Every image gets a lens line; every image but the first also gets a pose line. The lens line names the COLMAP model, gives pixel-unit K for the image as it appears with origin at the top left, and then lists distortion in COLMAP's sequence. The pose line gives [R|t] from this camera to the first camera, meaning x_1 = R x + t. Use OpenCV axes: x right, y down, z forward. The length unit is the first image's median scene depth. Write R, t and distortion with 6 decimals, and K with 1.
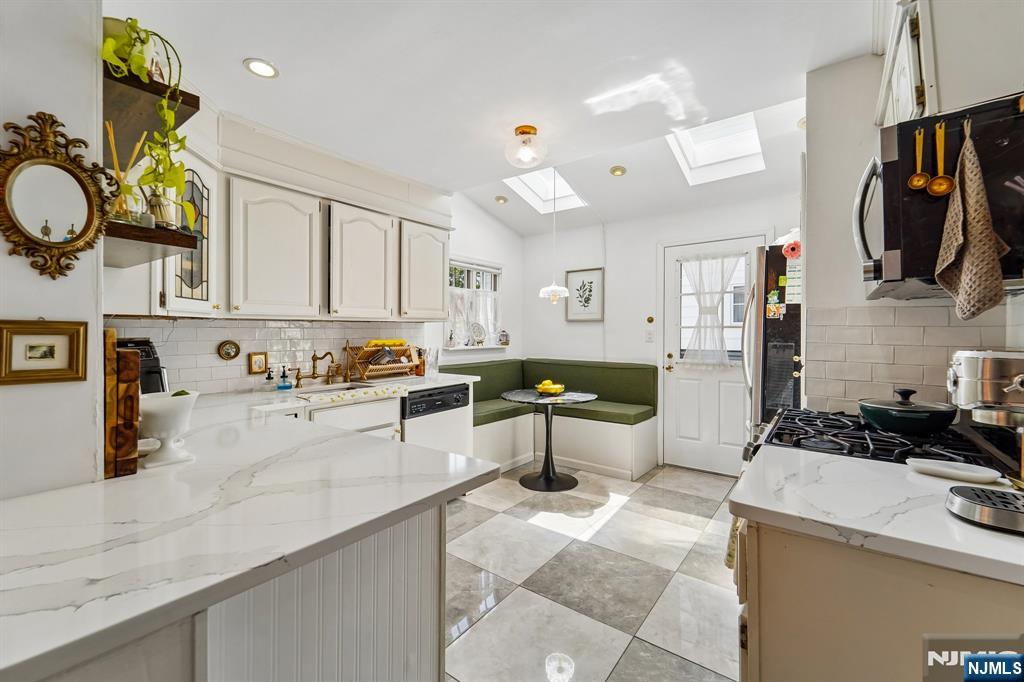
lens RADIAL K [[424.4, 0, 512.0], [0, 424.4, 341.0], [0, 0, 1]] dist [-0.000646, -0.000003]
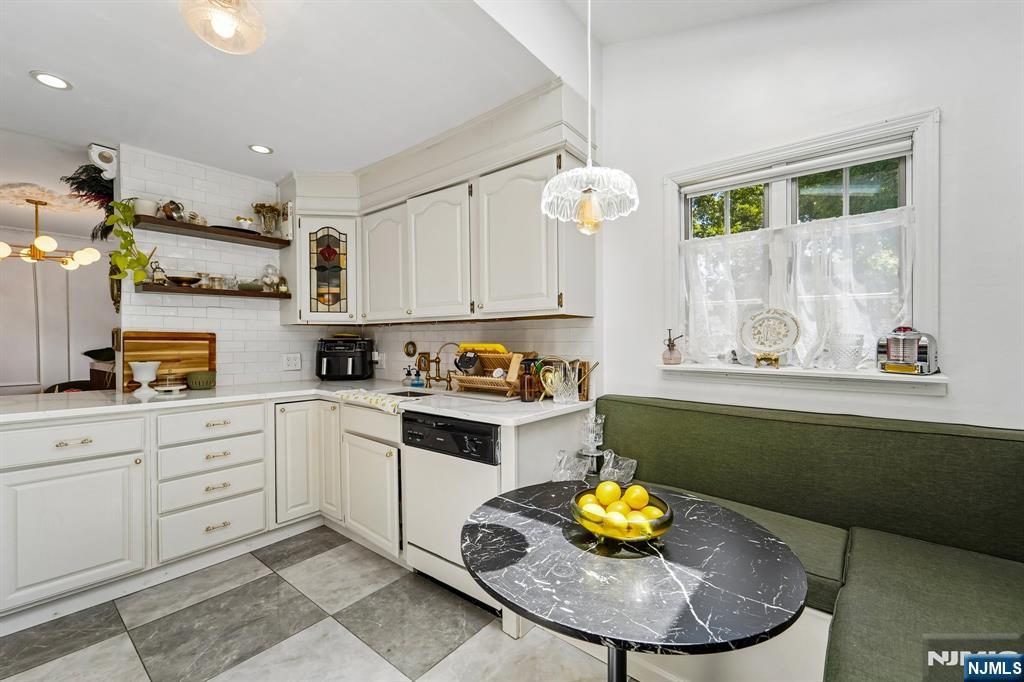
lens RADIAL K [[424.4, 0, 512.0], [0, 424.4, 341.0], [0, 0, 1]] dist [-0.000646, -0.000003]
pose [[-0.035833, 0.003708, -0.999351, 0.525230], [-0.023965, 0.999702, 0.004568, -0.013892], [0.999070, 0.024113, -0.035733, 1.227818]]
